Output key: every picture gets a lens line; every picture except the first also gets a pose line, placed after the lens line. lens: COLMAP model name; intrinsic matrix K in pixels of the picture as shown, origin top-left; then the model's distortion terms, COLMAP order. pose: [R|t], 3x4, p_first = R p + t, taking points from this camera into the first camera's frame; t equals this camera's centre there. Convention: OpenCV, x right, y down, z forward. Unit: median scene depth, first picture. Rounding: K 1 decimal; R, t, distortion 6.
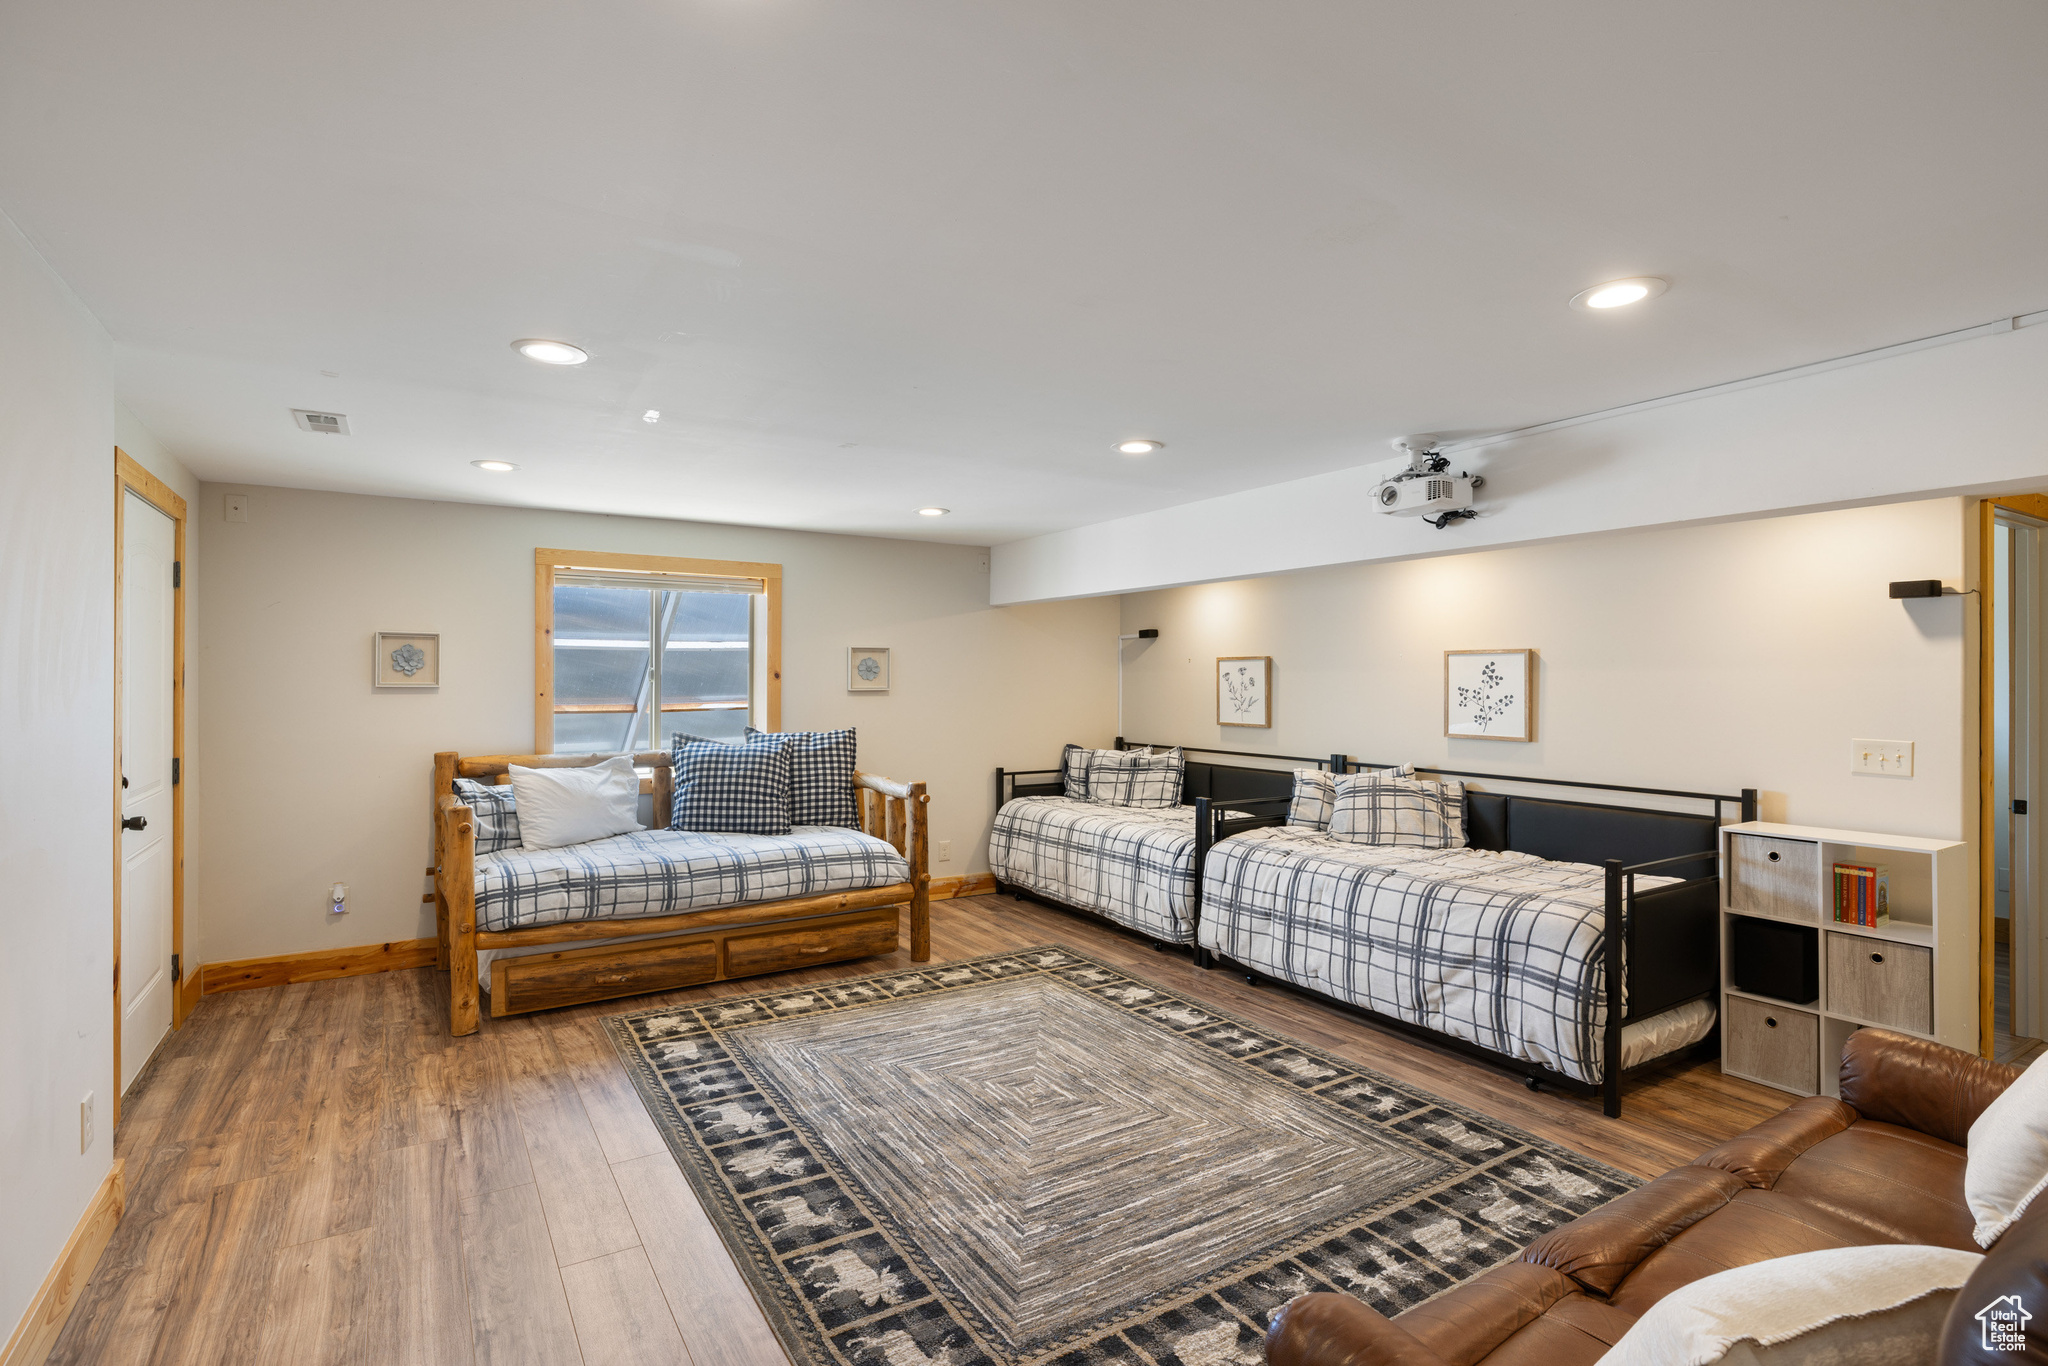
lens RADIAL K [[992.8, 0, 1017.6], [0, 992.8, 677.3], [0, 0, 1]] dist [-0.002640, 0.000132]
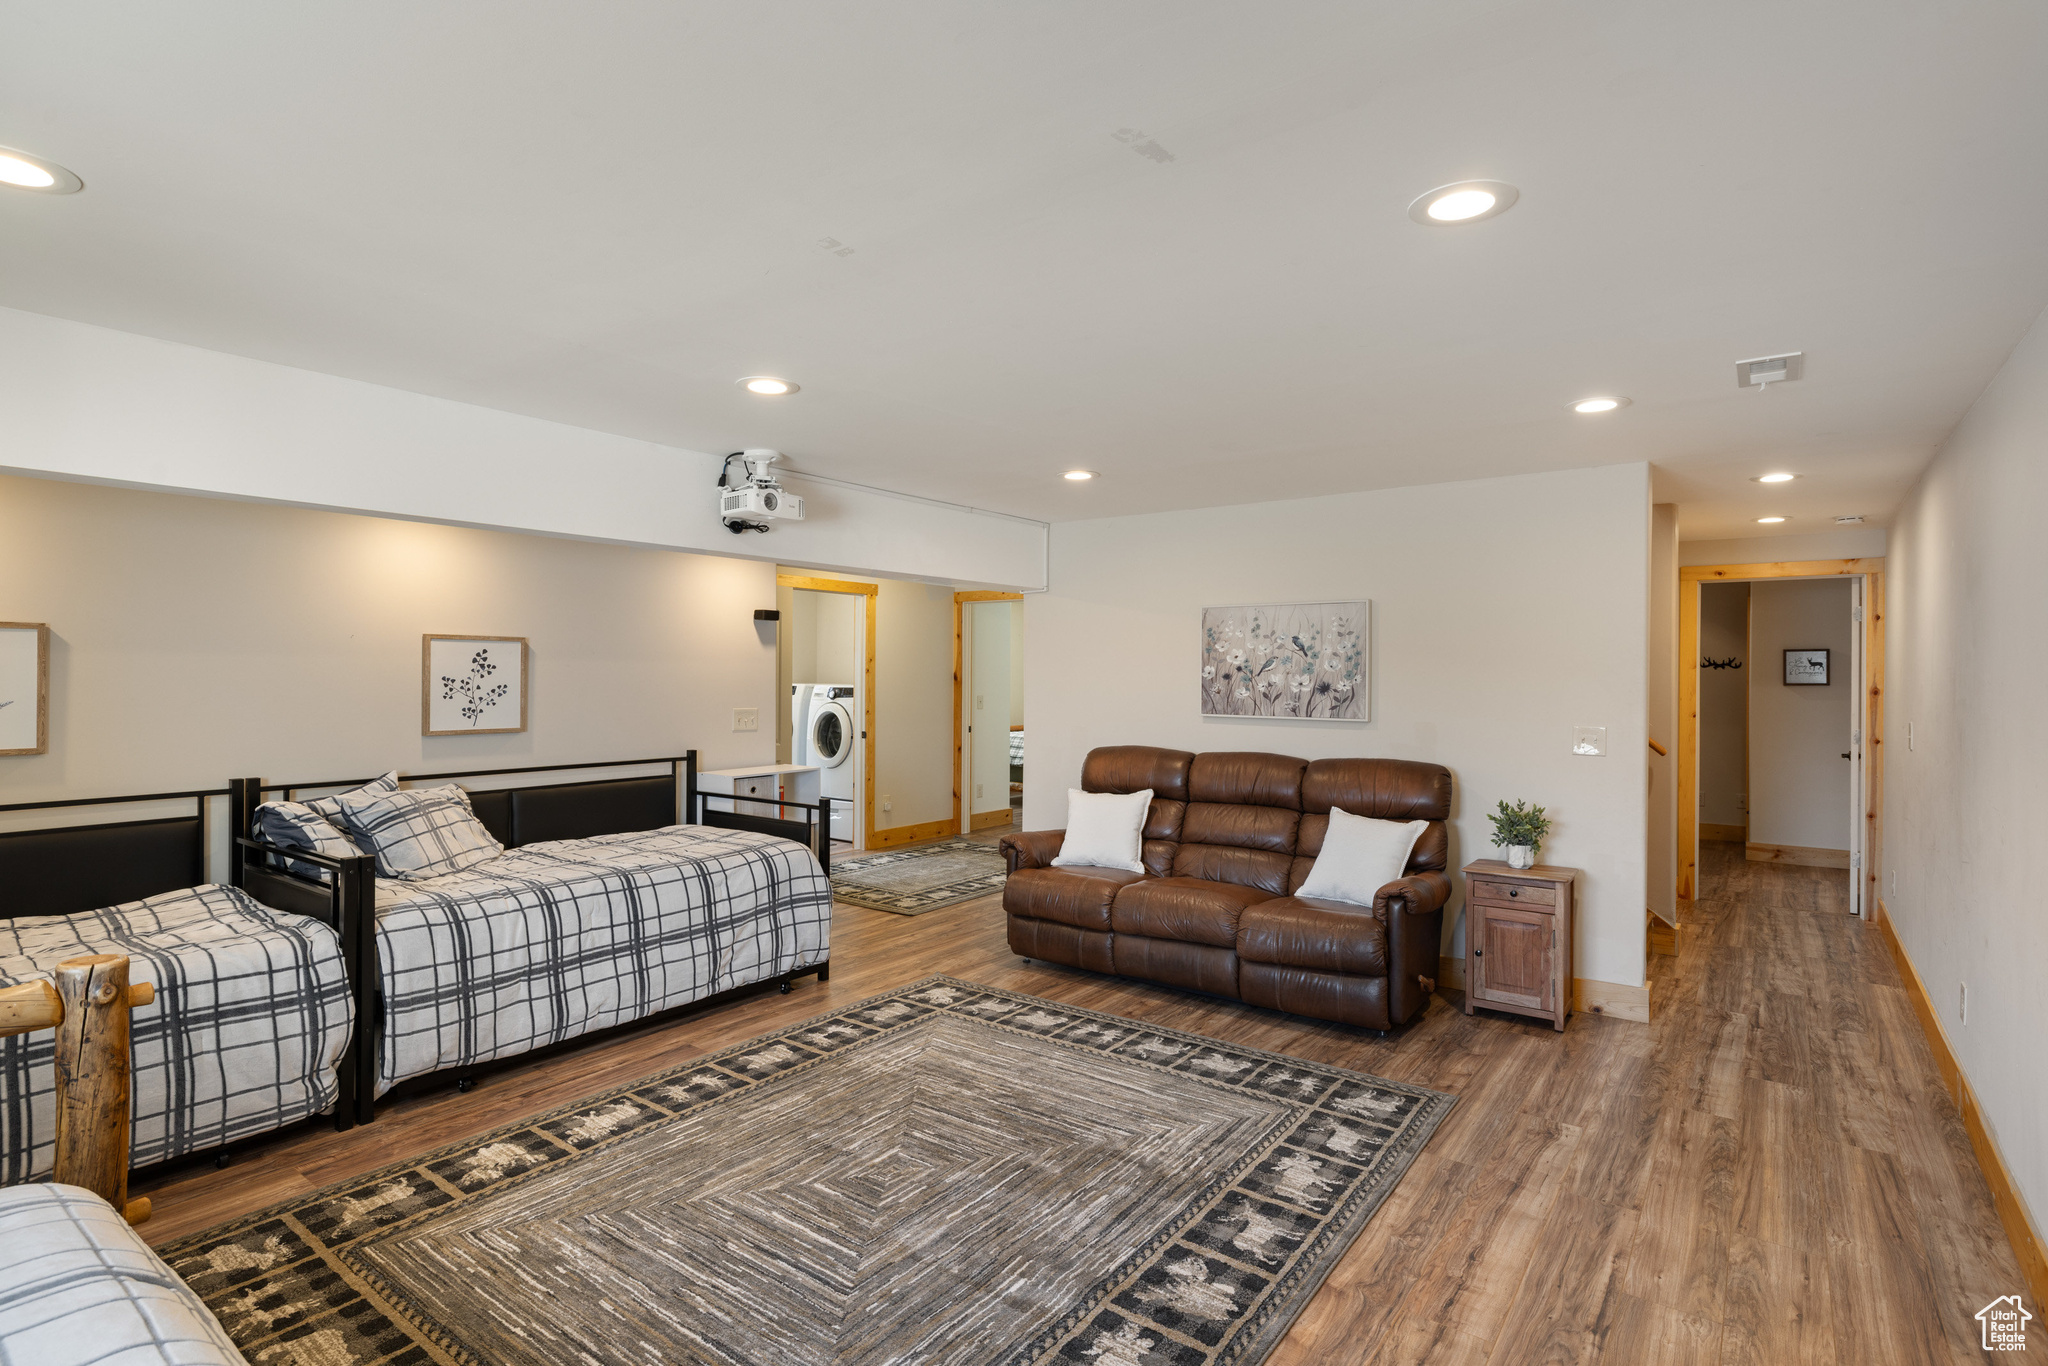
lens RADIAL K [[1012.5, 0, 1013.6], [0, 1012.5, 675.0], [0, 0, 1]] dist [-0.005067, -0.000544]
pose [[-0.362045, -0.008138, 0.932125, -0.686482], [-0.011431, 0.999925, 0.004290, -0.001428], [-0.932090, -0.009102, -0.362112, 1.039035]]
